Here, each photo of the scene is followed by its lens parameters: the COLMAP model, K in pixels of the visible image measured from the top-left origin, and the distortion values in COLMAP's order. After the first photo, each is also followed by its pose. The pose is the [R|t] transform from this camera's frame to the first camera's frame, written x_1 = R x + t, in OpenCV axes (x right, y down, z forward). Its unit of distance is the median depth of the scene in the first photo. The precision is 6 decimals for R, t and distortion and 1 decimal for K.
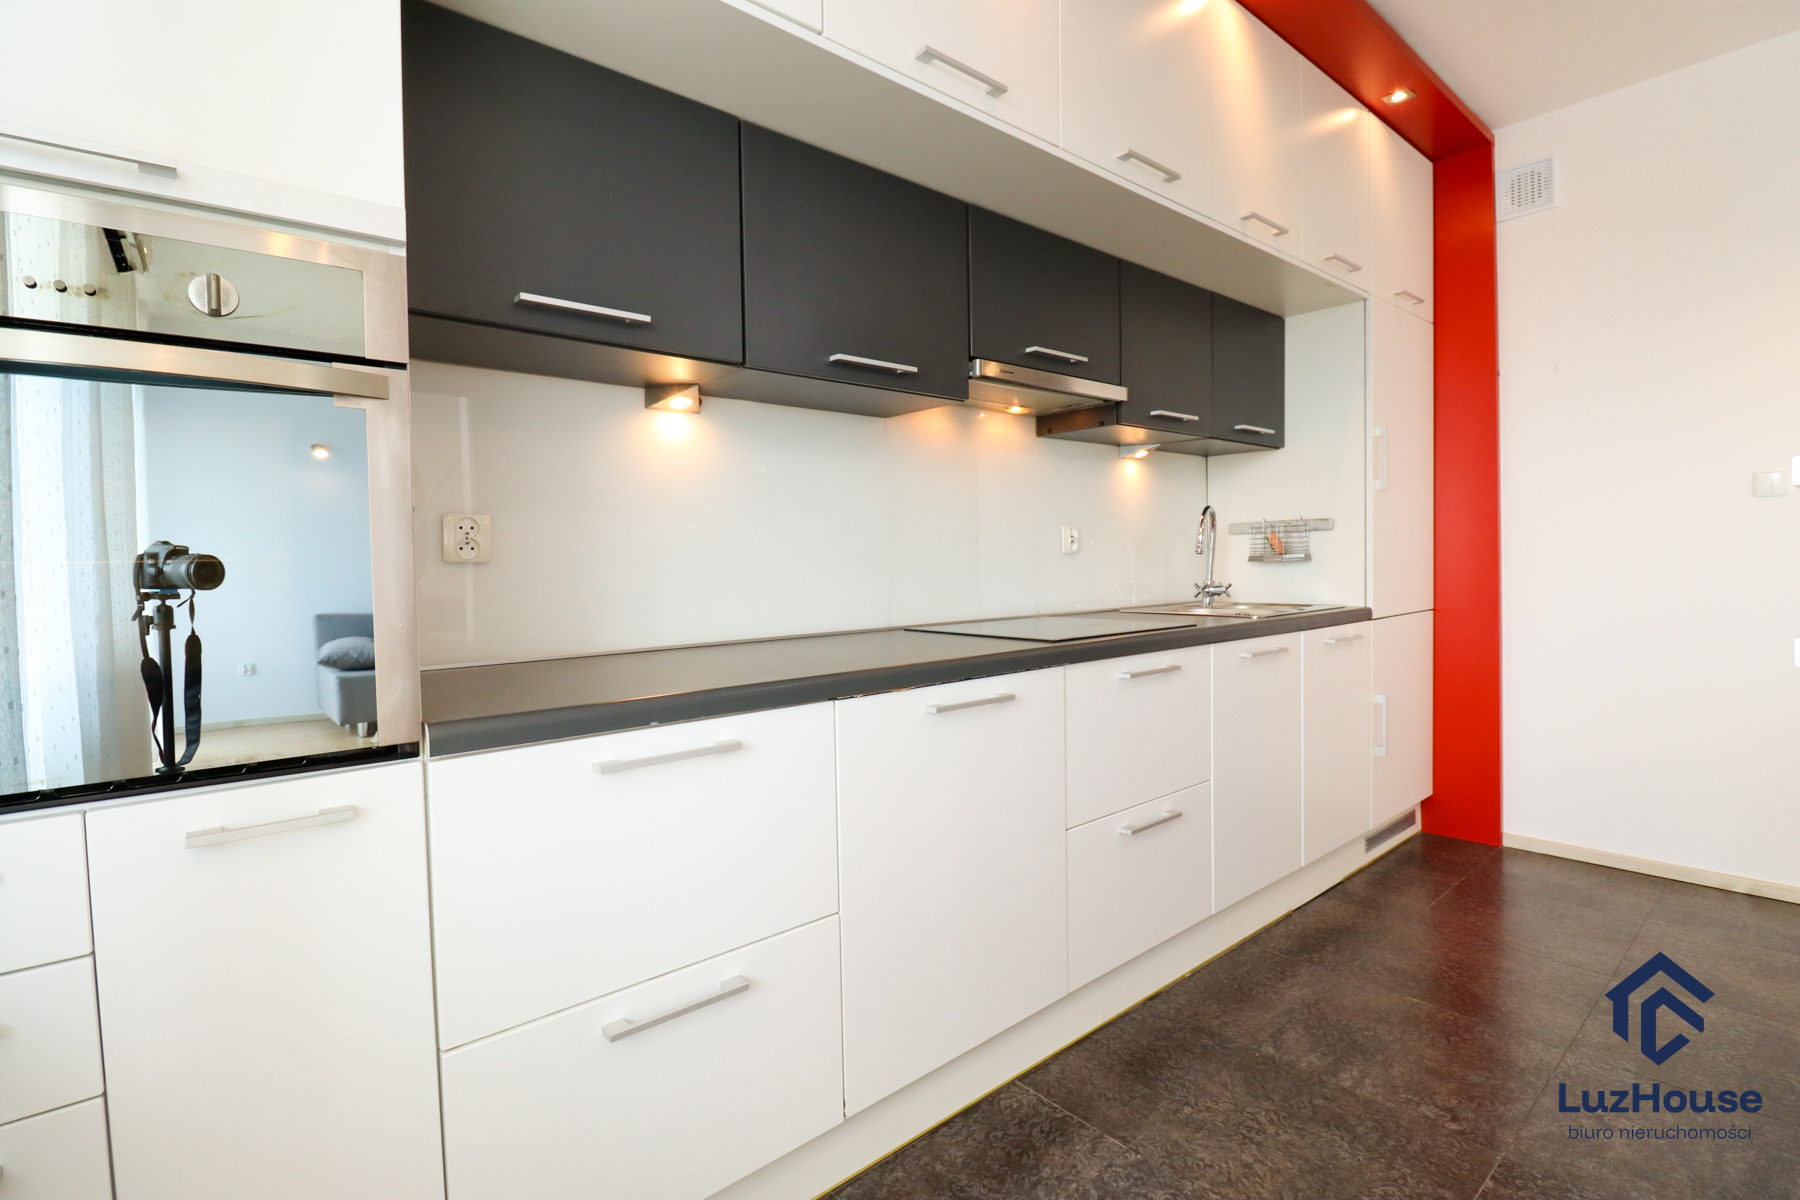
lens RADIAL K [[840.4, 0, 900.0], [0, 840.4, 578.2], [0, 0, 1]] dist [-0.016548, -0.000024]
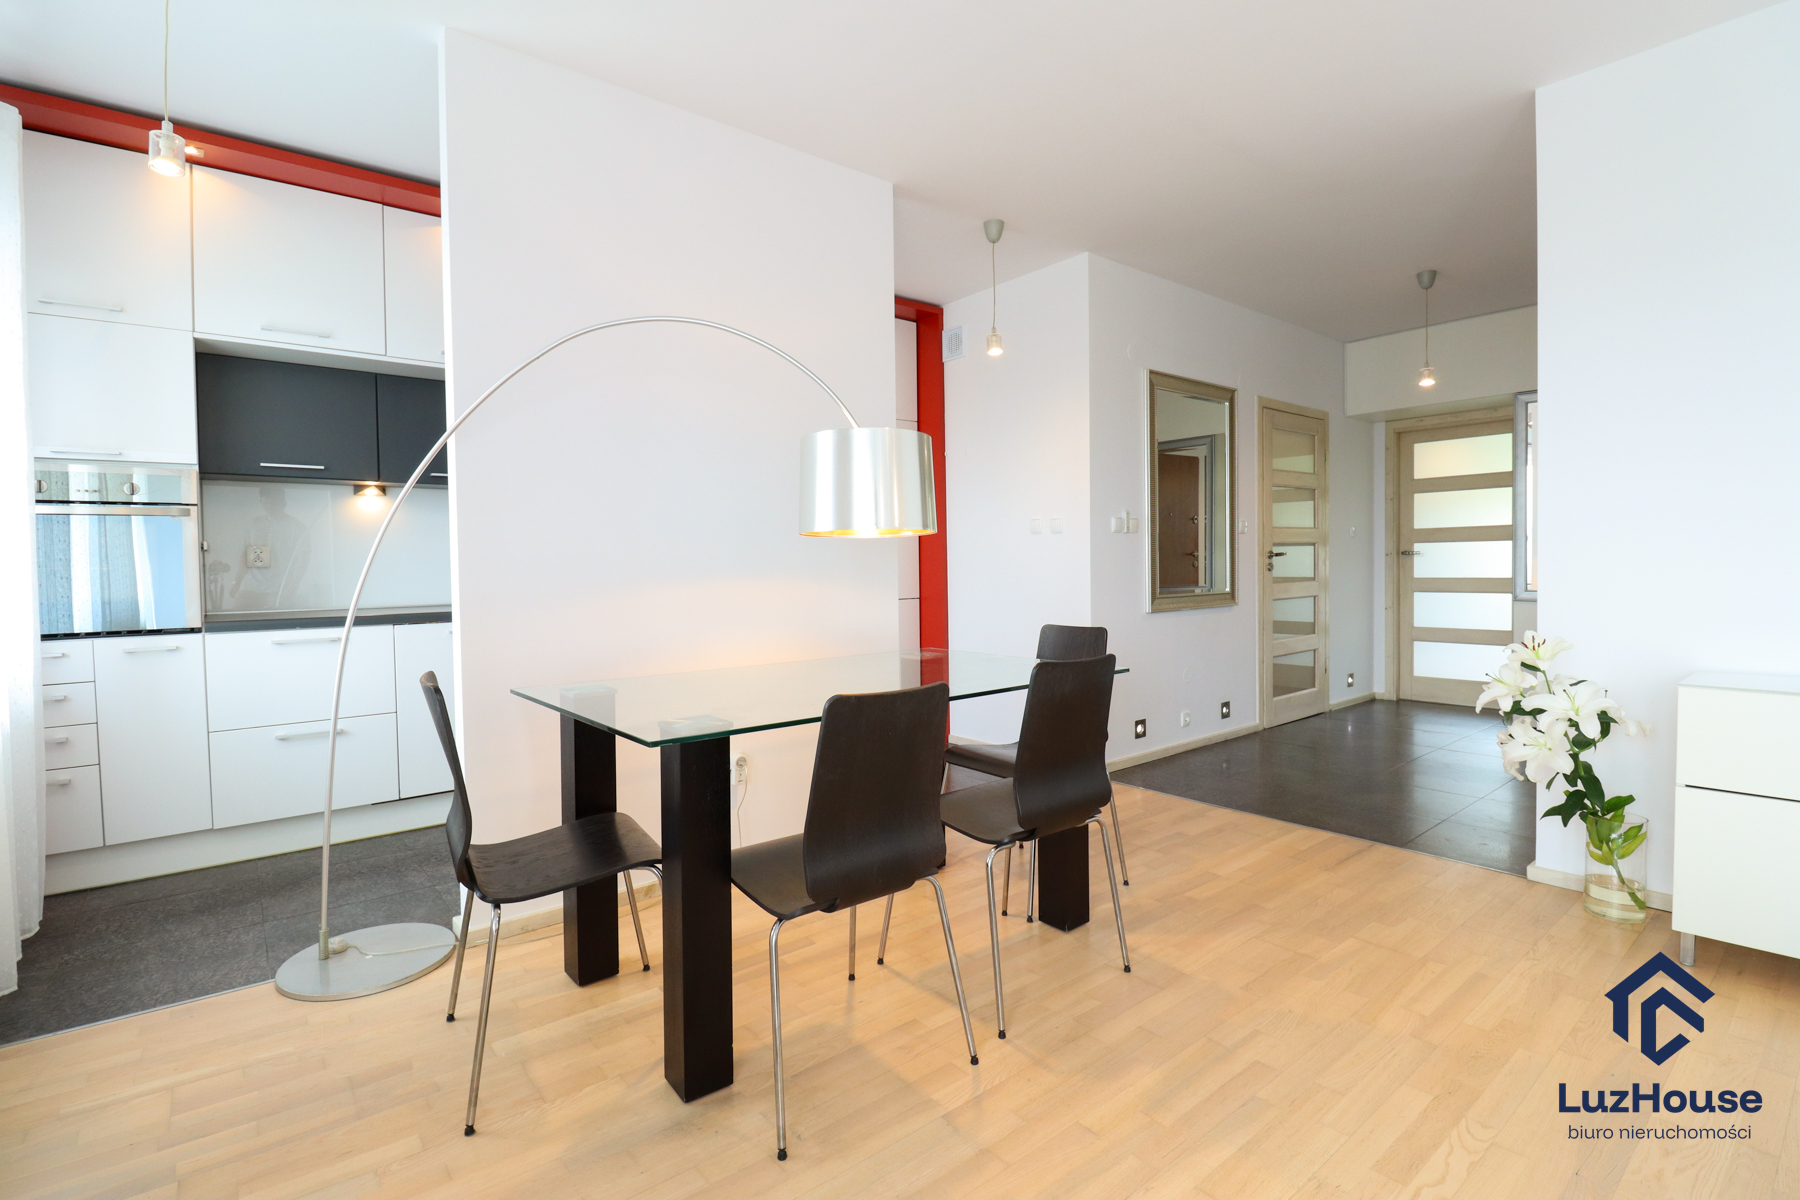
lens RADIAL K [[836.0, 0, 902.4], [0, 836.0, 583.2], [0, 0, 1]] dist [-0.020800, -0.000070]
pose [[0.999944, 0.009340, -0.004985, 1.907549], [-0.009300, 0.999925, 0.007928, -0.013669], [0.005058, -0.007881, 0.999956, -1.902890]]
